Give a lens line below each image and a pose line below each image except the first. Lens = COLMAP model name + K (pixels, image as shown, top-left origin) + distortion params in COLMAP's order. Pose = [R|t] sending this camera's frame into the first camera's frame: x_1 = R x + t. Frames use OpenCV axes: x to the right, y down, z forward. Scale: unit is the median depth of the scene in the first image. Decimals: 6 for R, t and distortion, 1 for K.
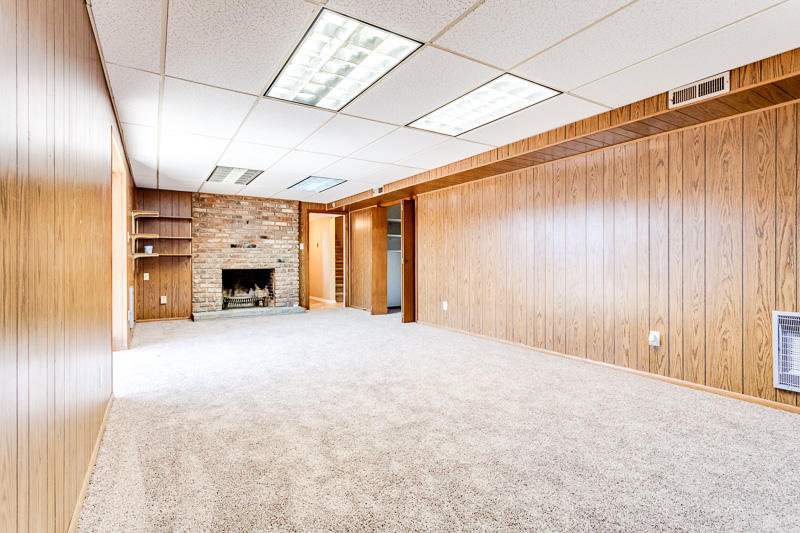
lens RADIAL K [[389.4, 0, 407.4], [0, 389.4, 261.5], [0, 0, 1]] dist [0.004295, 0.001204]
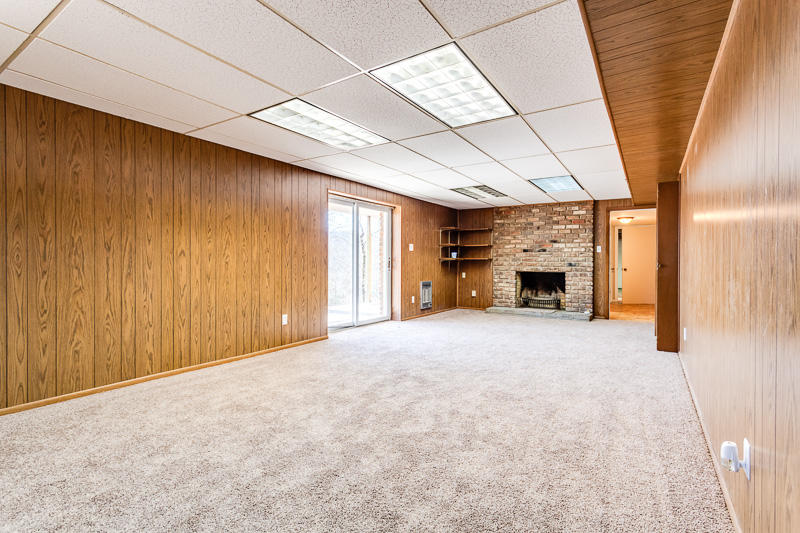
lens RADIAL K [[389.4, 0, 403.0], [0, 389.4, 263.5], [0, 0, 1]] dist [0.004295, 0.001204]
pose [[0.413368, 0.011948, -0.910485, 0.404744], [-0.010465, 0.999910, 0.008370, -0.008805], [0.910504, 0.006069, 0.413456, 0.219295]]
